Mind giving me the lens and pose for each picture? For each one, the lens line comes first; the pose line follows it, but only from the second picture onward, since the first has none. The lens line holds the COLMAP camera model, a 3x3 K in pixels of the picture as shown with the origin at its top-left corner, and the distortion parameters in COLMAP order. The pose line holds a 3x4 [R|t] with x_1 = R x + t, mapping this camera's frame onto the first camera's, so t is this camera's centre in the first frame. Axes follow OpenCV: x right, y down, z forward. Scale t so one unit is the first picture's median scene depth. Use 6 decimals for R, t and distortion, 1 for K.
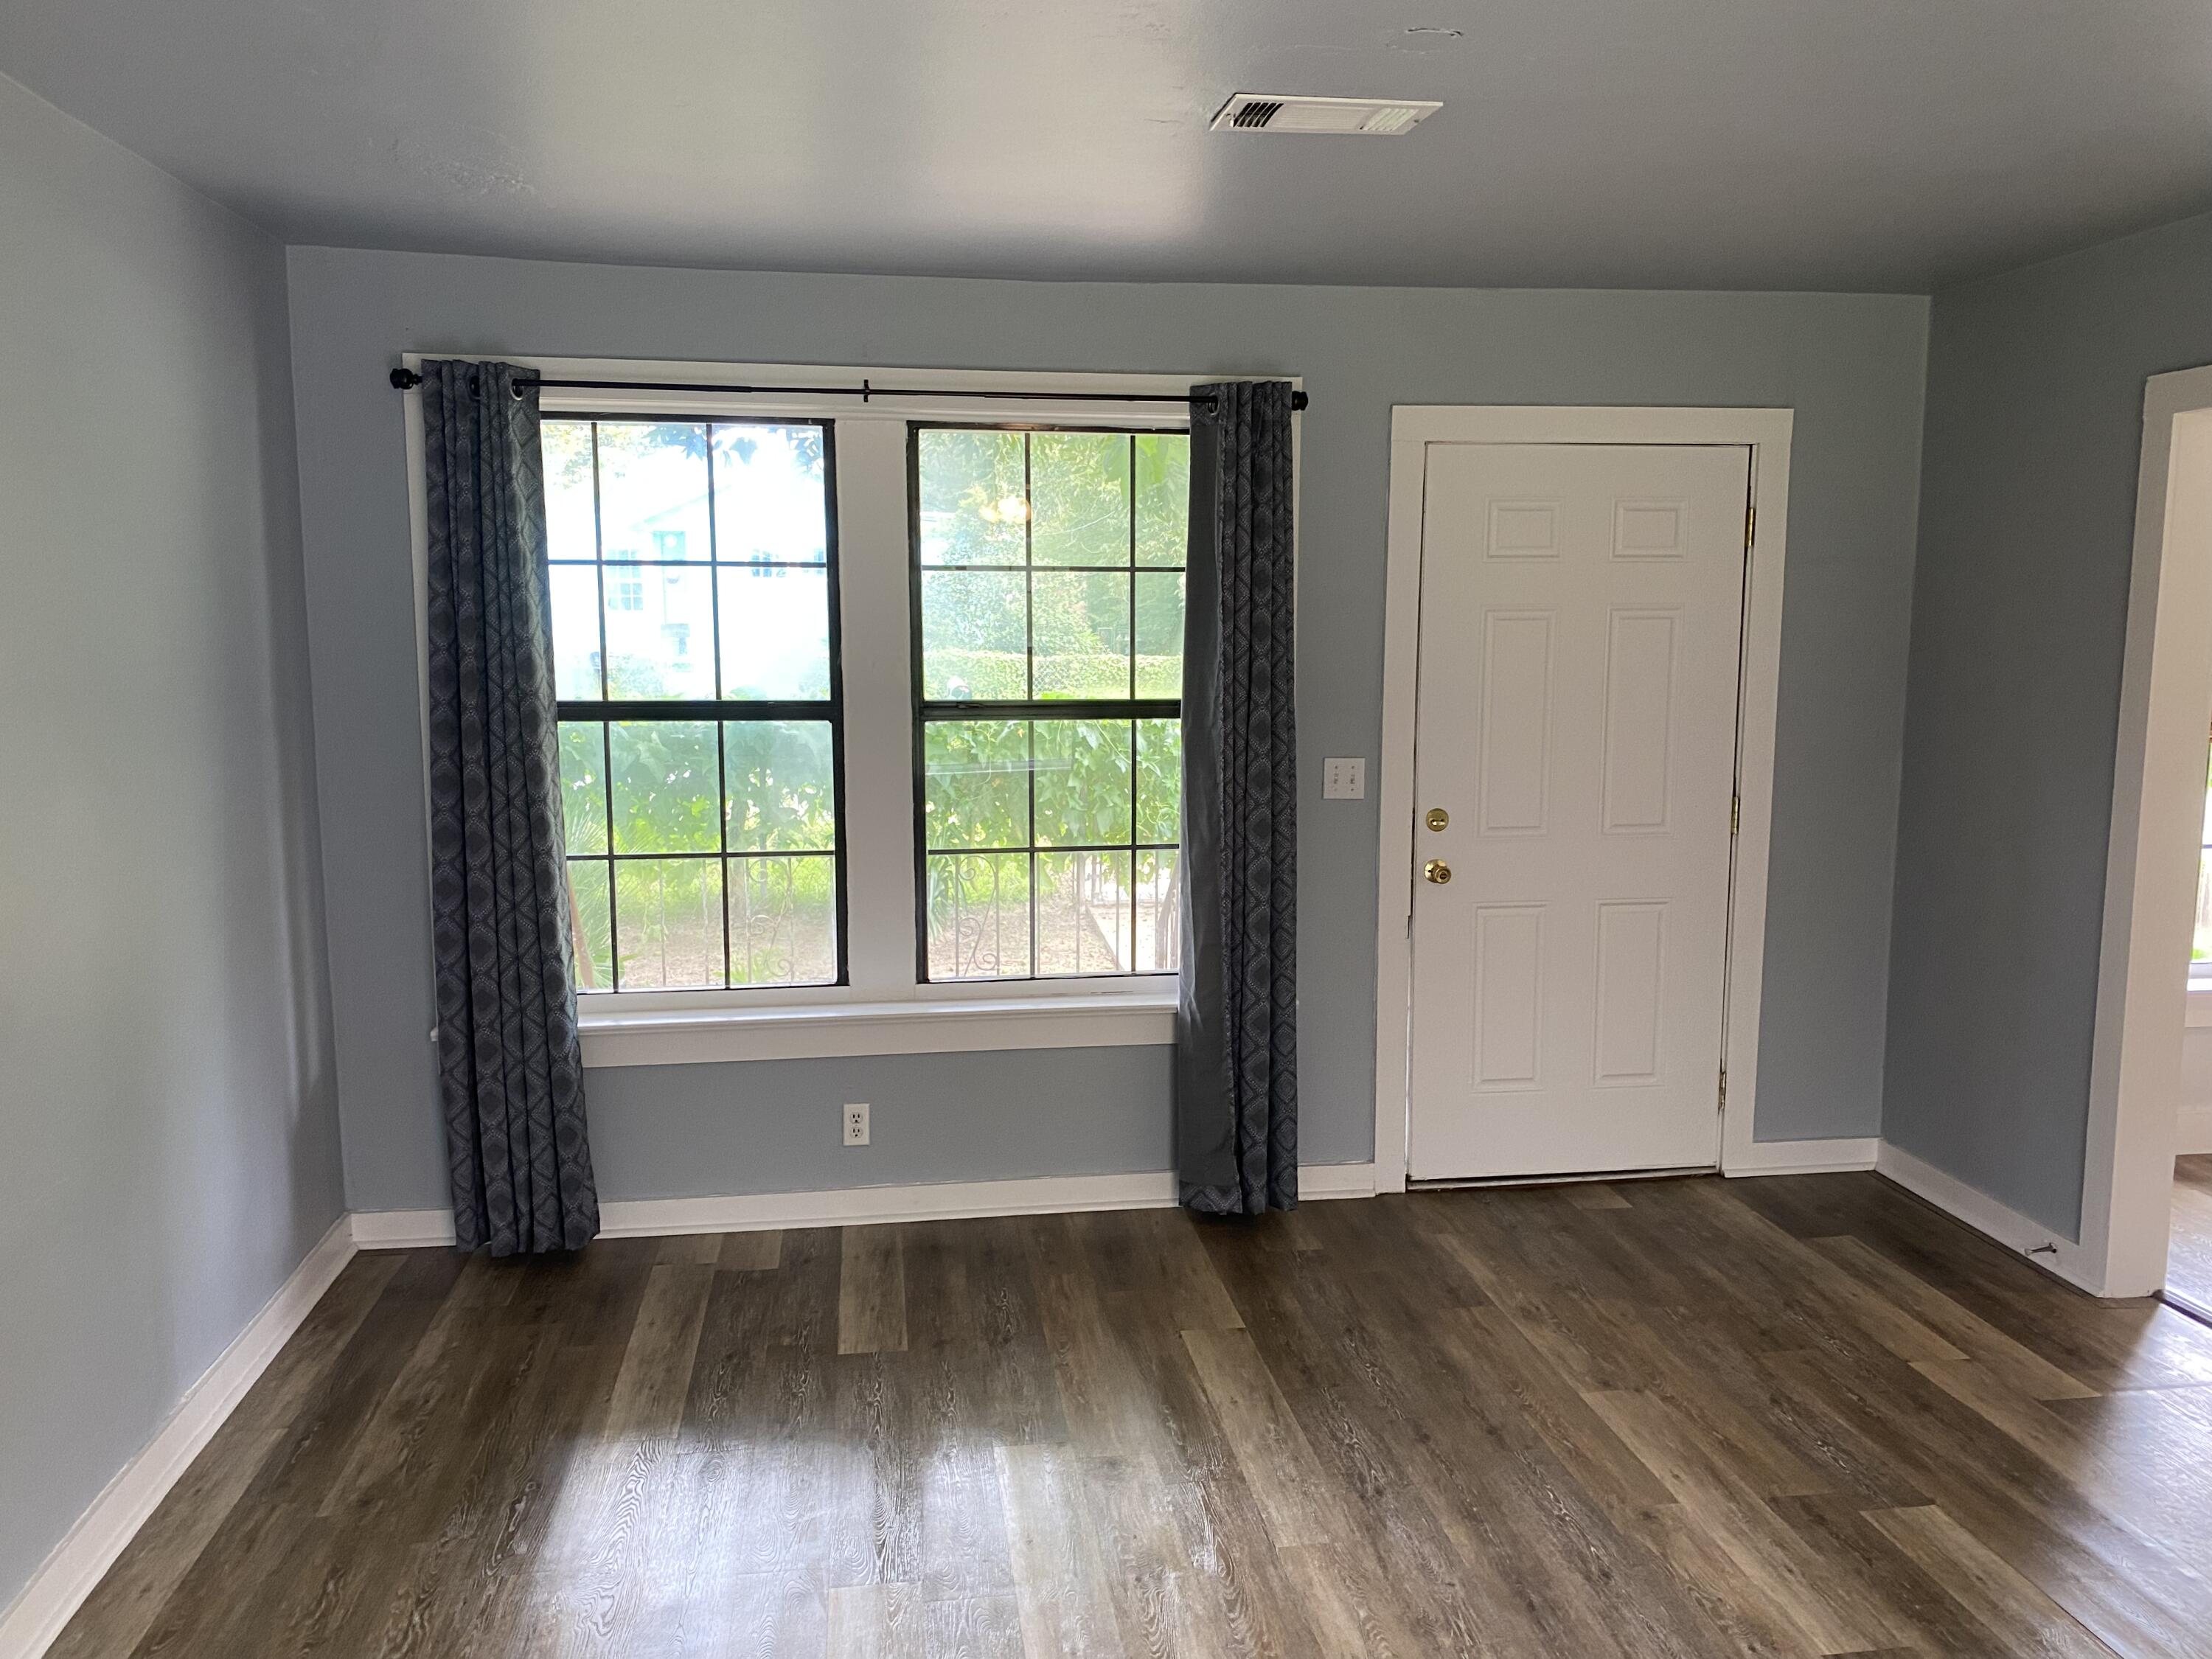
lens RADIAL K [[1701.1, 0, 1106.0], [0, 1701.1, 829.5], [0, 0, 1]] dist [-0.009137, -0.005633]
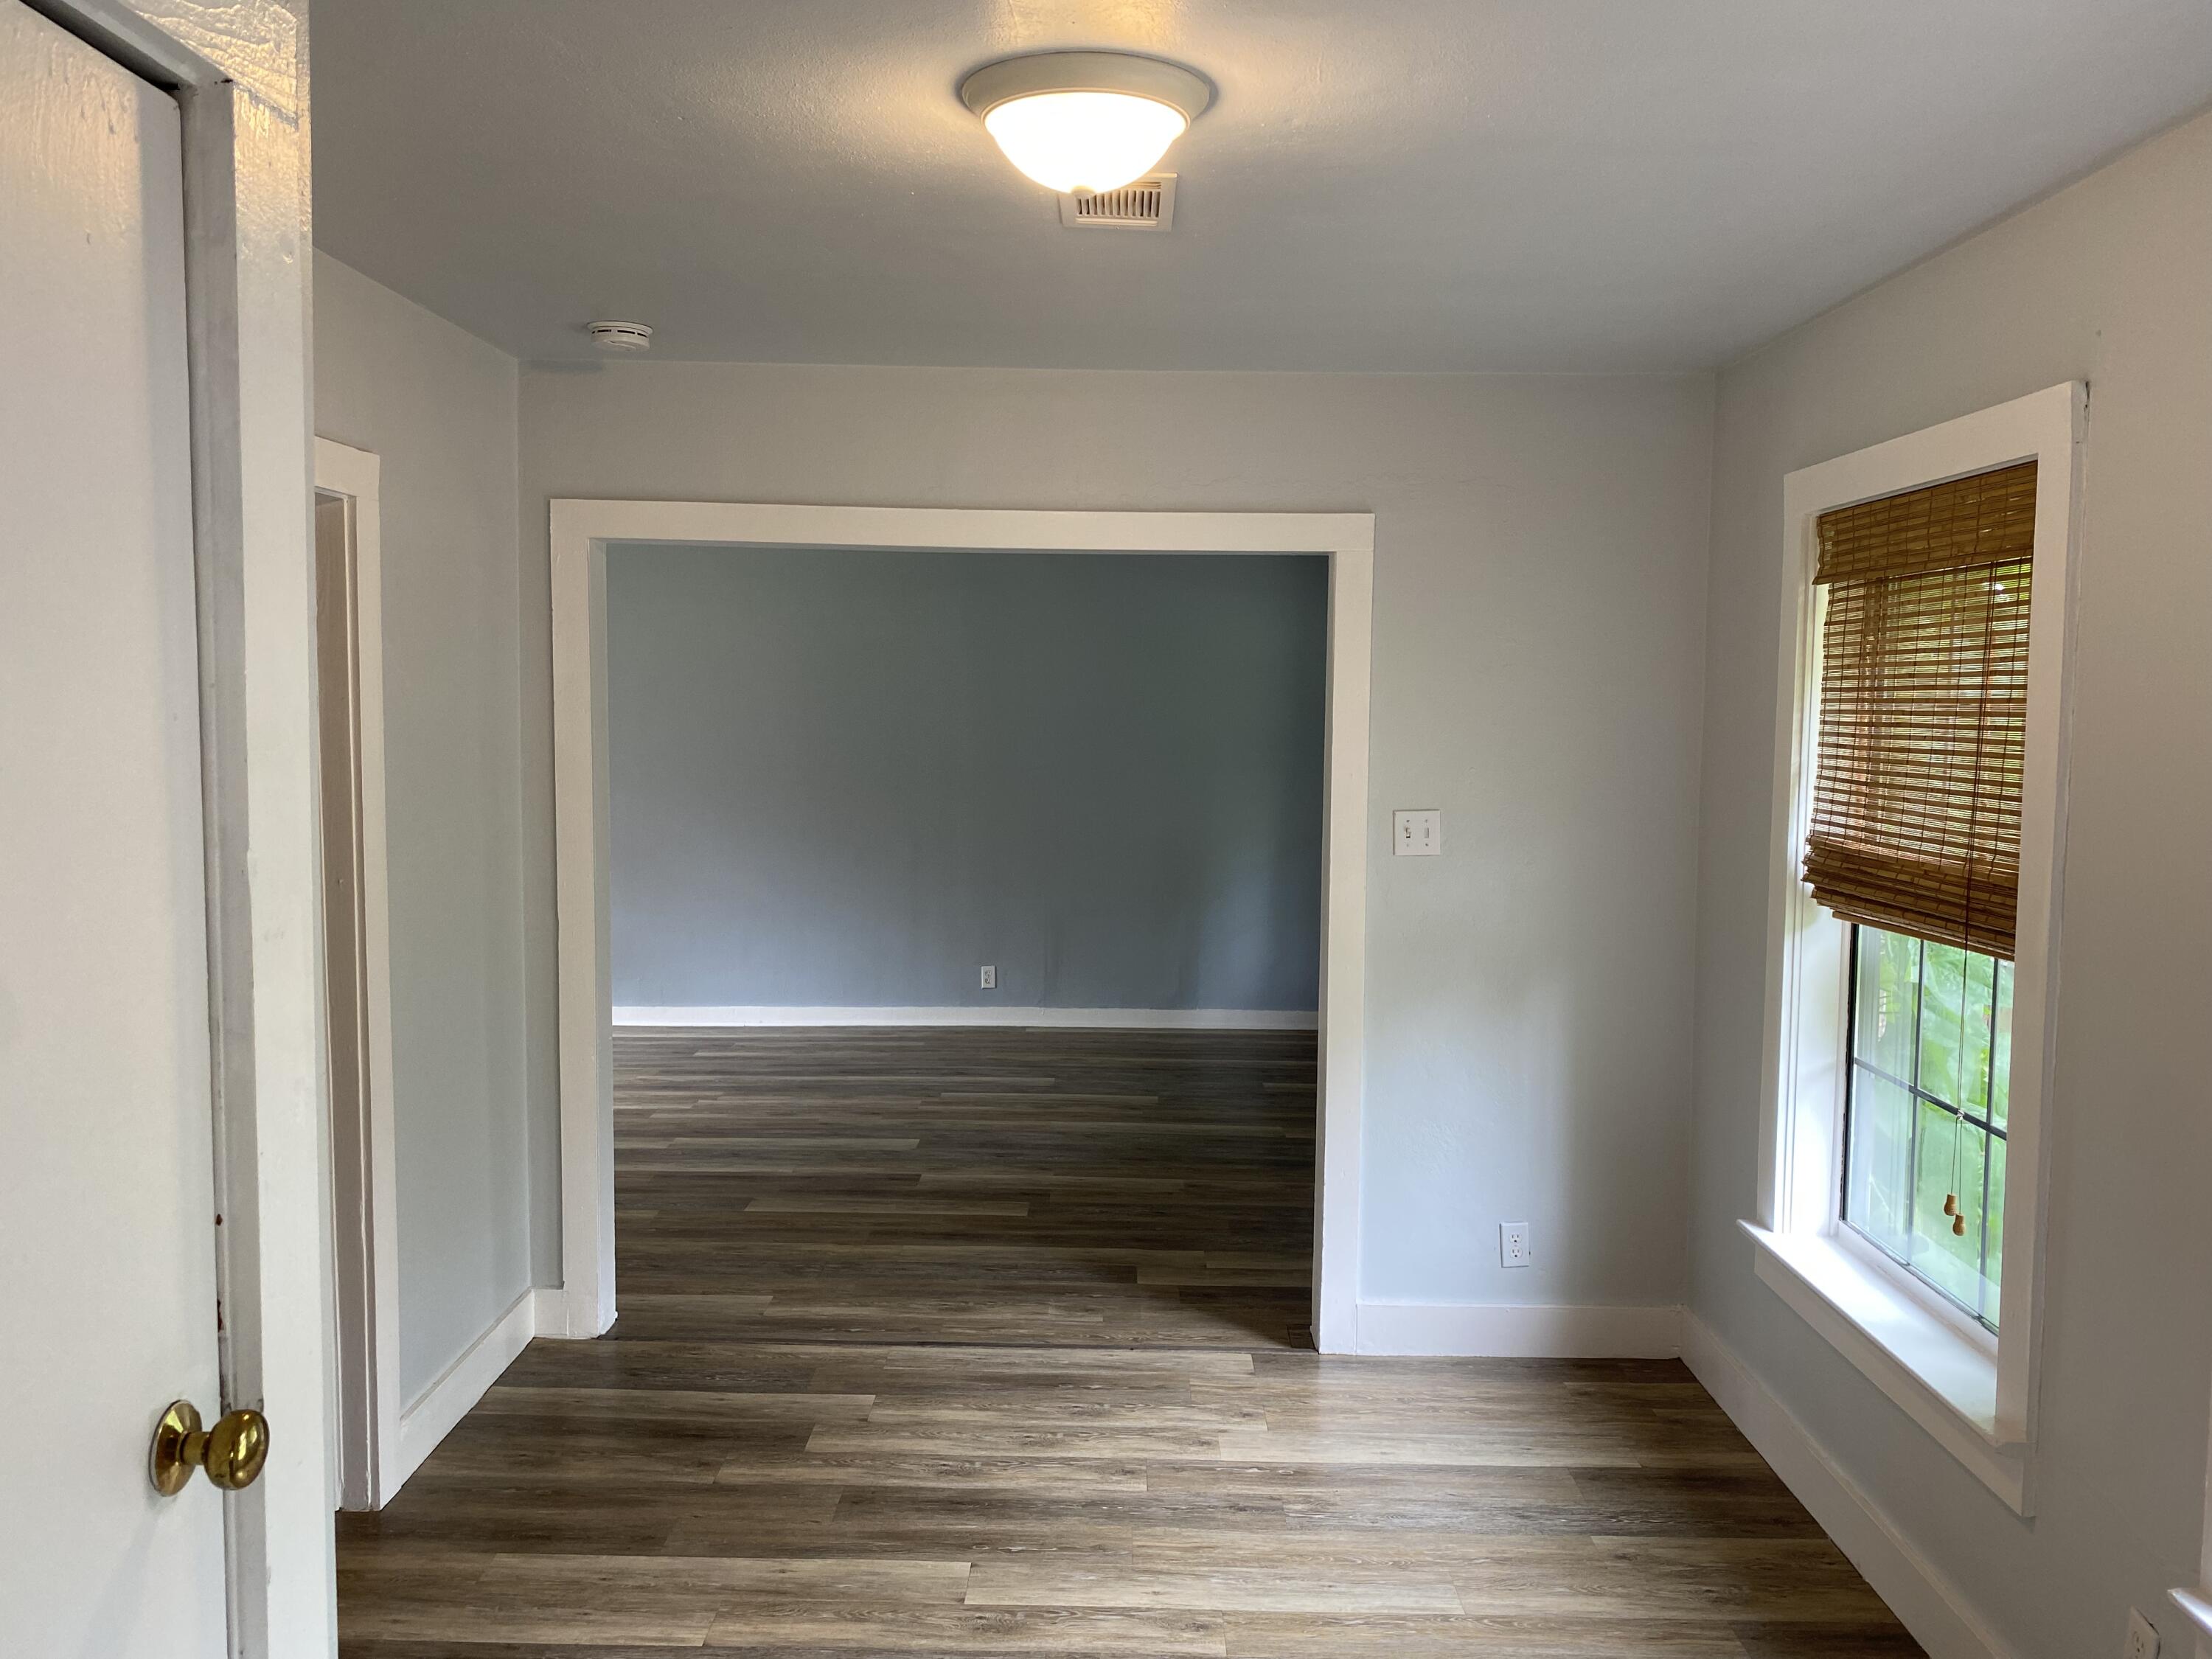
lens RADIAL K [[1701.1, 0, 1106.0], [0, 1701.1, 829.5], [0, 0, 1]] dist [-0.009137, -0.005633]
pose [[-0.148868, 0.076327, -0.985907, 1.716661], [-0.139367, 0.985445, 0.097335, -0.145733], [0.978987, 0.151893, -0.136064, 0.983278]]
